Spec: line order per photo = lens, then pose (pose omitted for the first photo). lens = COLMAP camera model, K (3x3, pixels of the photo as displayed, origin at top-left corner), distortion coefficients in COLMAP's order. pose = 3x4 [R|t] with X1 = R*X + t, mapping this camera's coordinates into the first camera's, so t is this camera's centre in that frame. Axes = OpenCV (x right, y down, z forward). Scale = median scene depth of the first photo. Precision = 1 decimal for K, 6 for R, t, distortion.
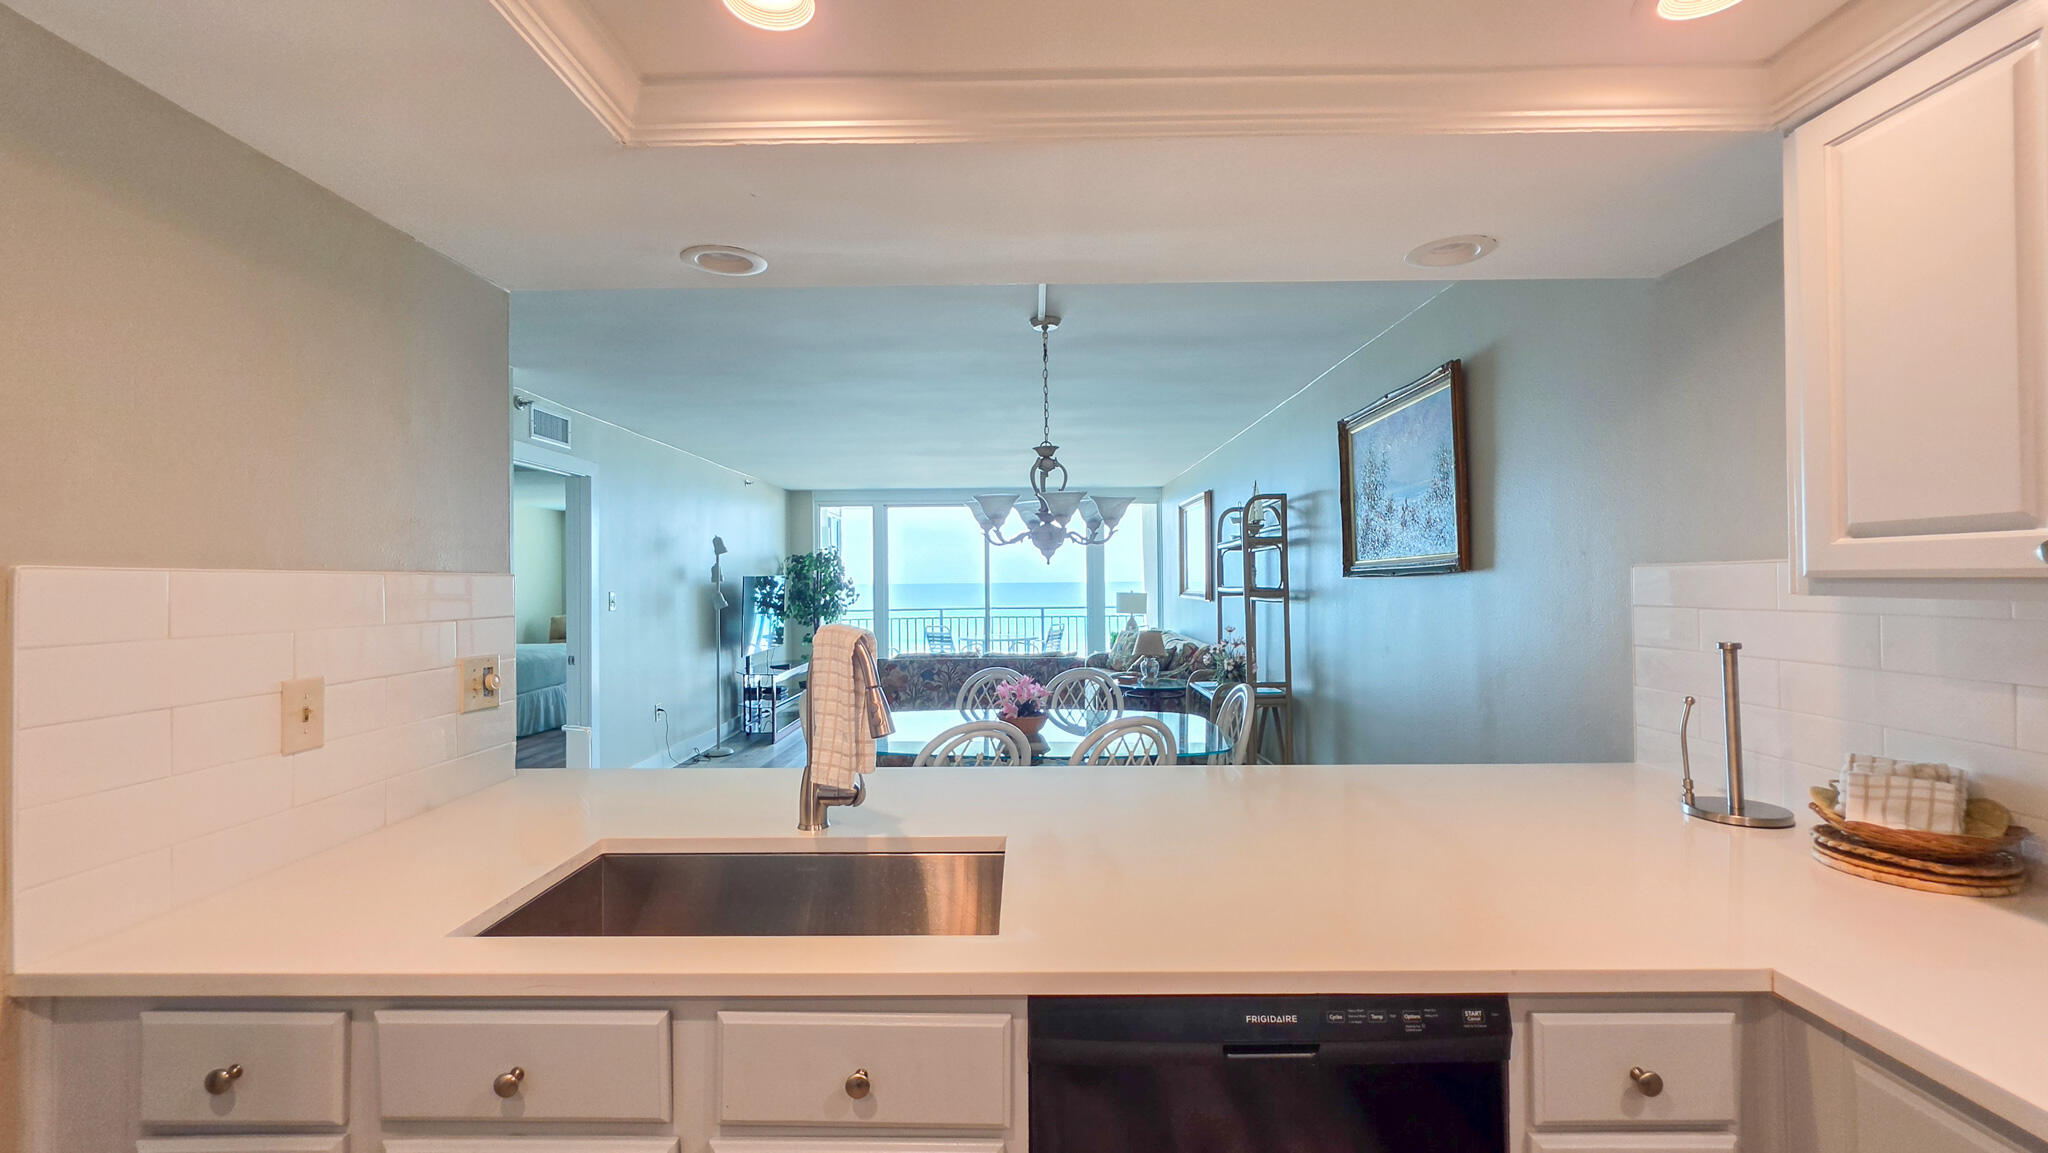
lens RADIAL K [[813.8, 0, 1017.5], [0, 813.8, 570.8], [0, 0, 1]] dist [-0.000048, 0.000555]
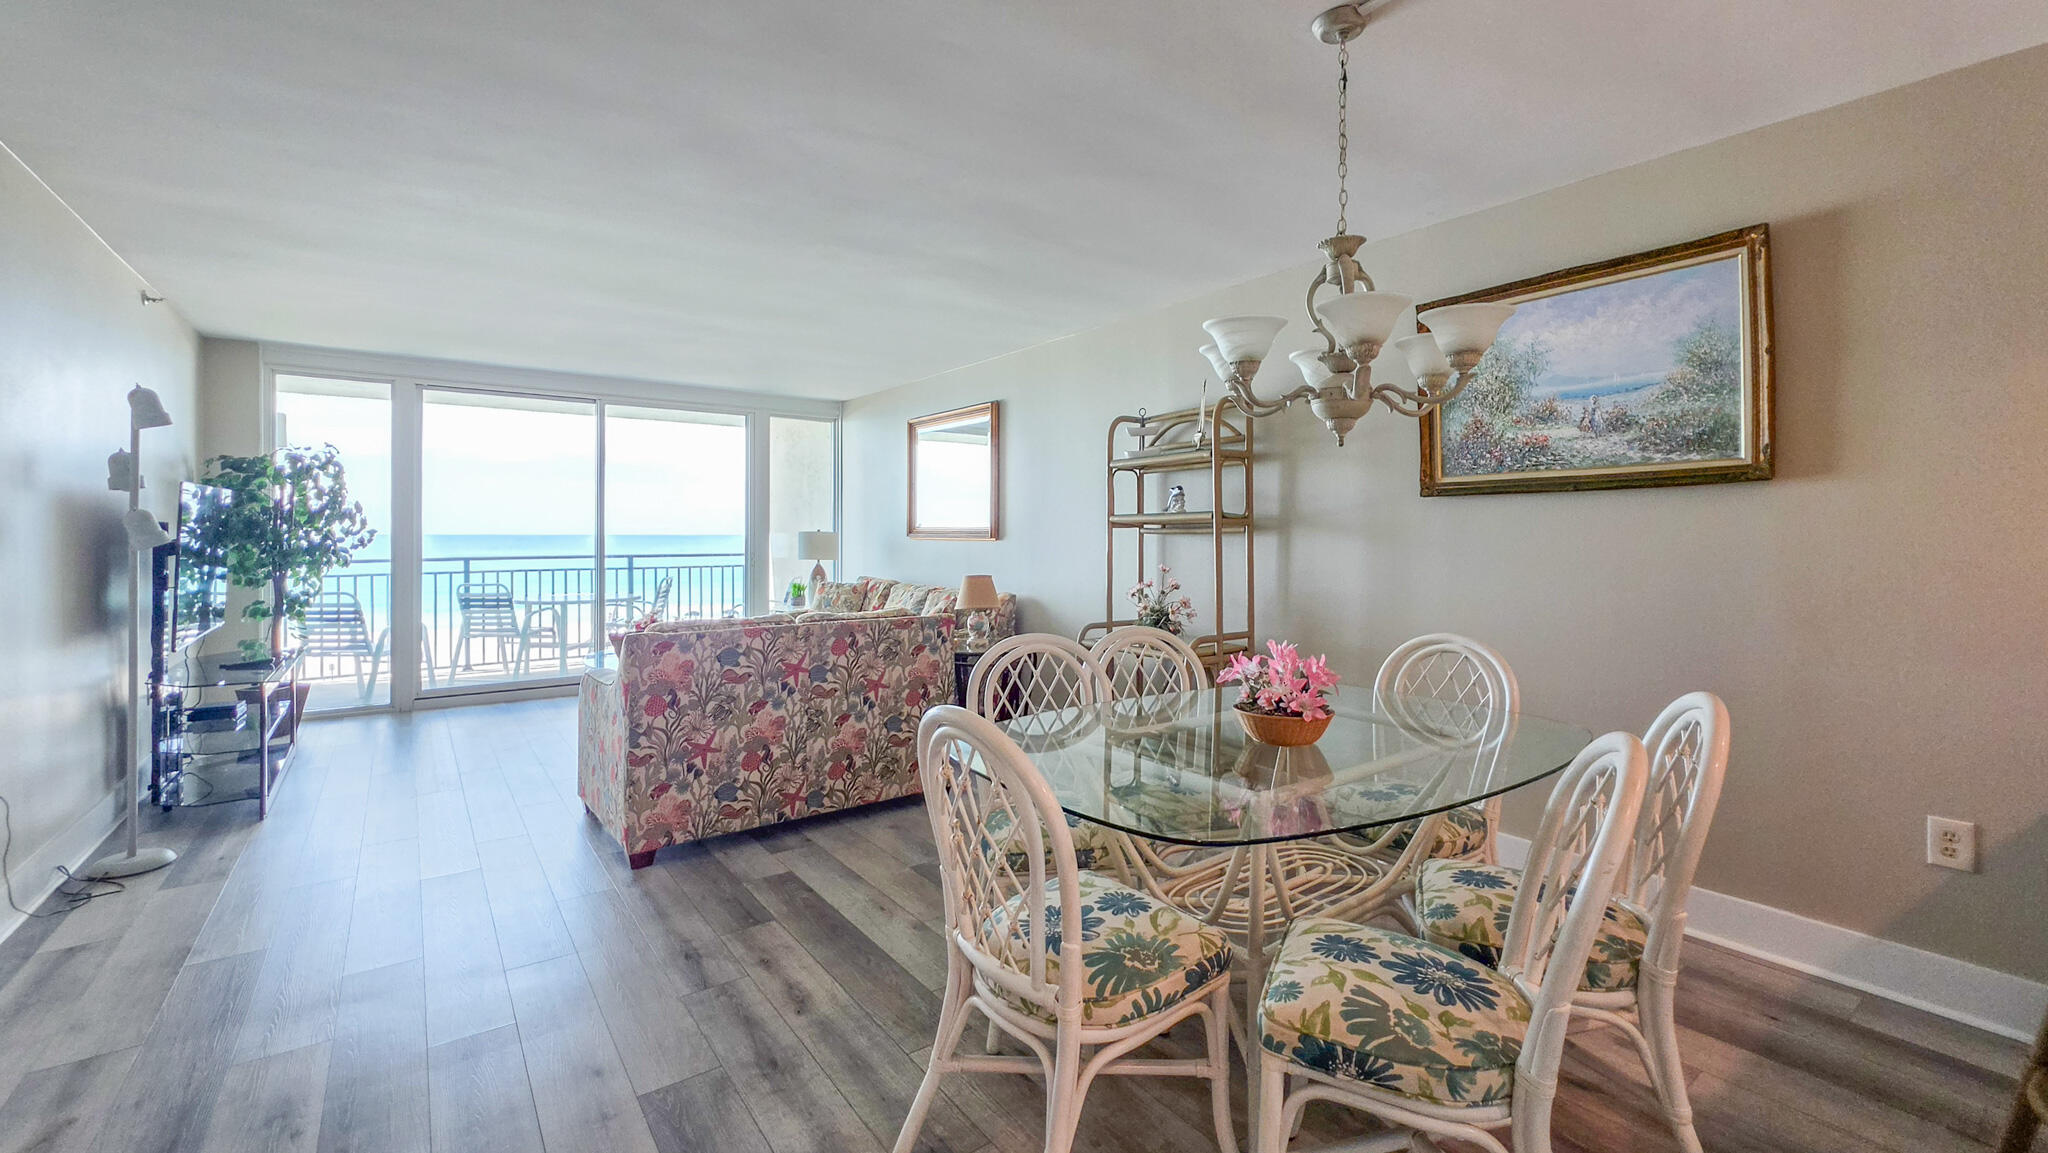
lens RADIAL K [[849.1, 0, 1012.1], [0, 849.1, 528.3], [0, 0, 1]] dist [0.015098, 0.000134]
pose [[0.808426, 0.012971, 0.588455, -0.386121], [-0.016211, 0.999869, 0.000233, 0.041133], [-0.588374, -0.009728, 0.808530, 0.493556]]
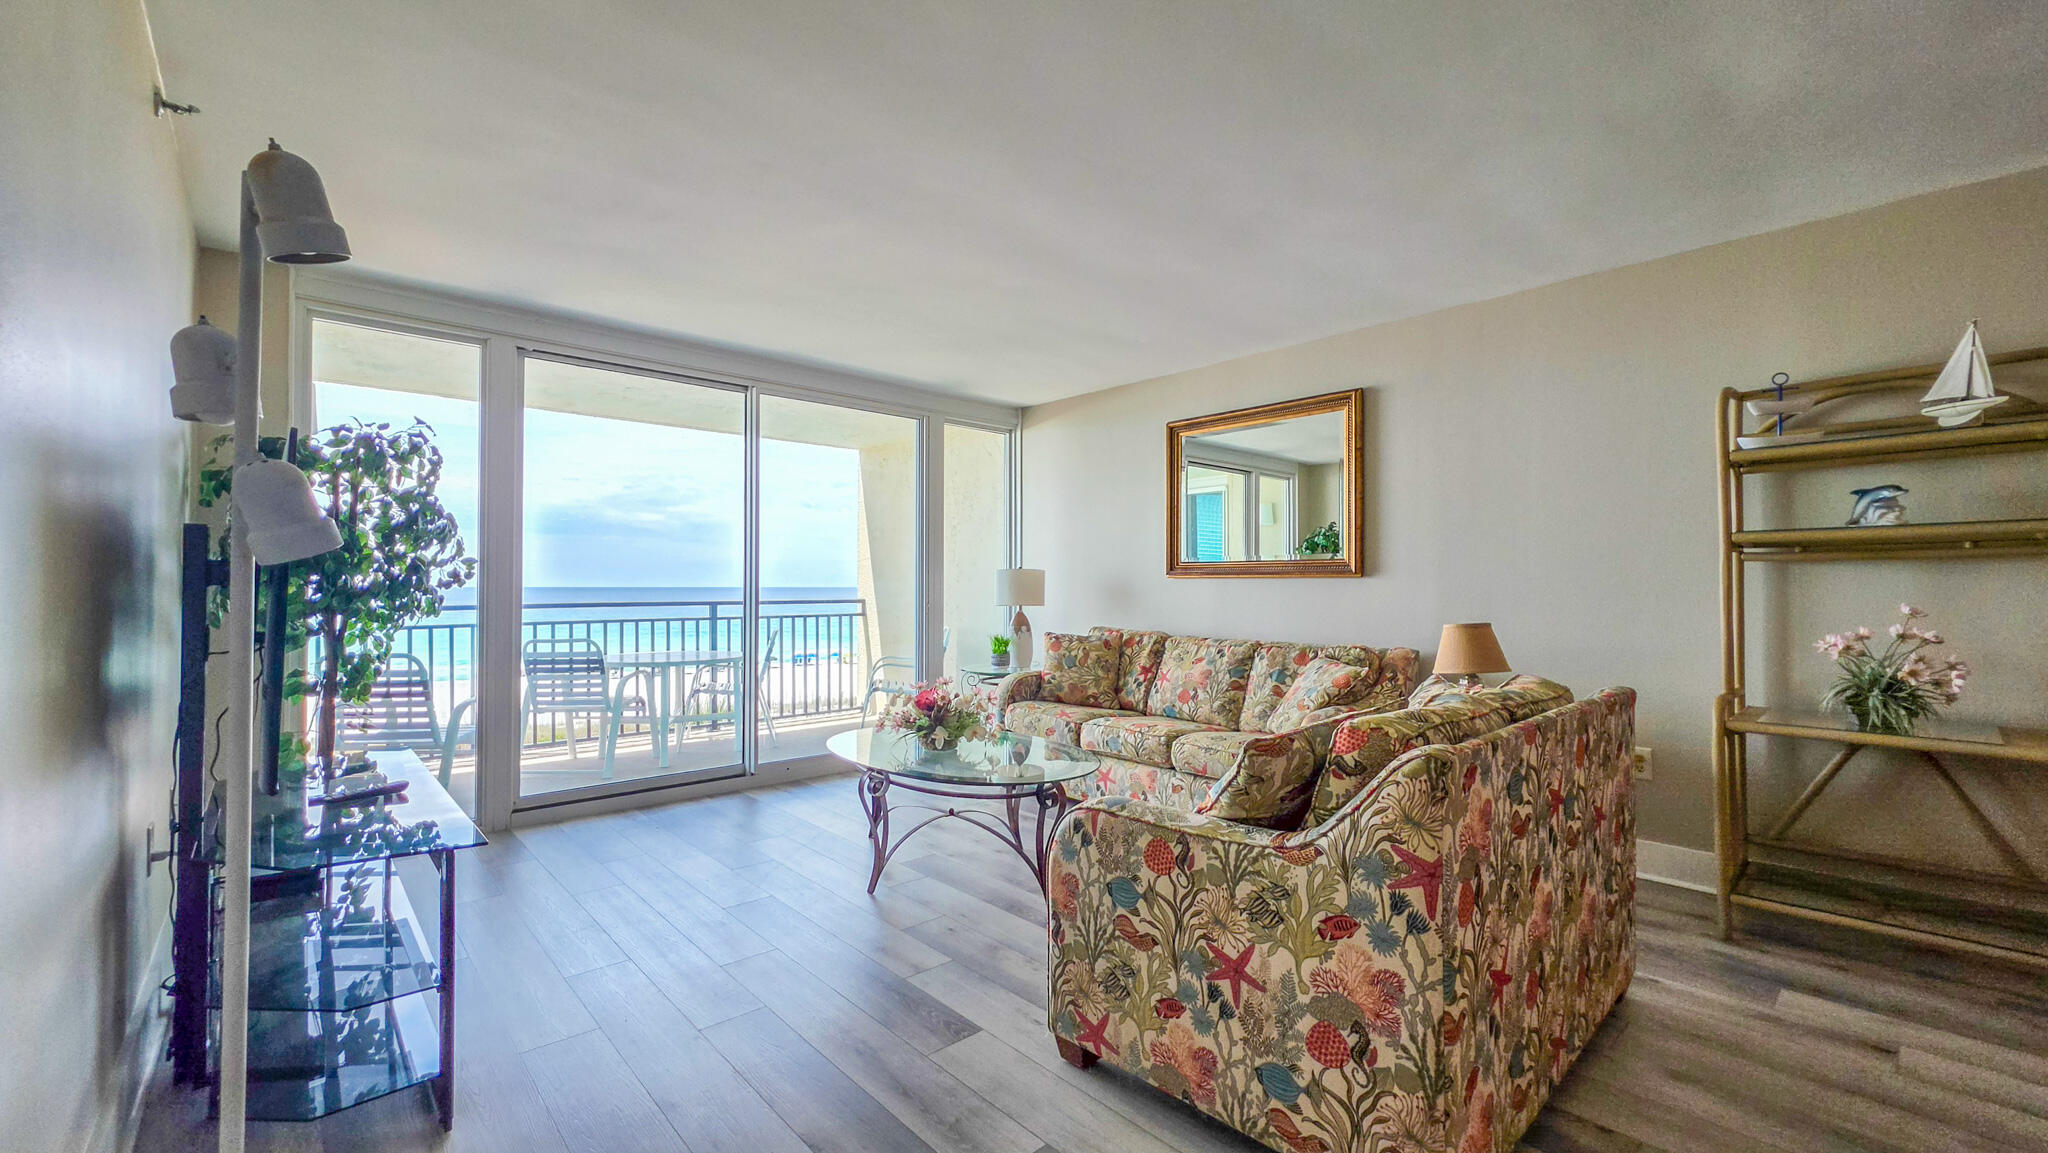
lens RADIAL K [[813.8, 0, 1017.5], [0, 813.8, 570.8], [0, 0, 1]] dist [-0.000048, 0.000555]
pose [[0.730907, 0.021573, 0.682136, -0.559467], [-0.016754, 0.999766, -0.013666, 0.073090], [-0.682272, -0.001440, 0.731097, 1.160156]]
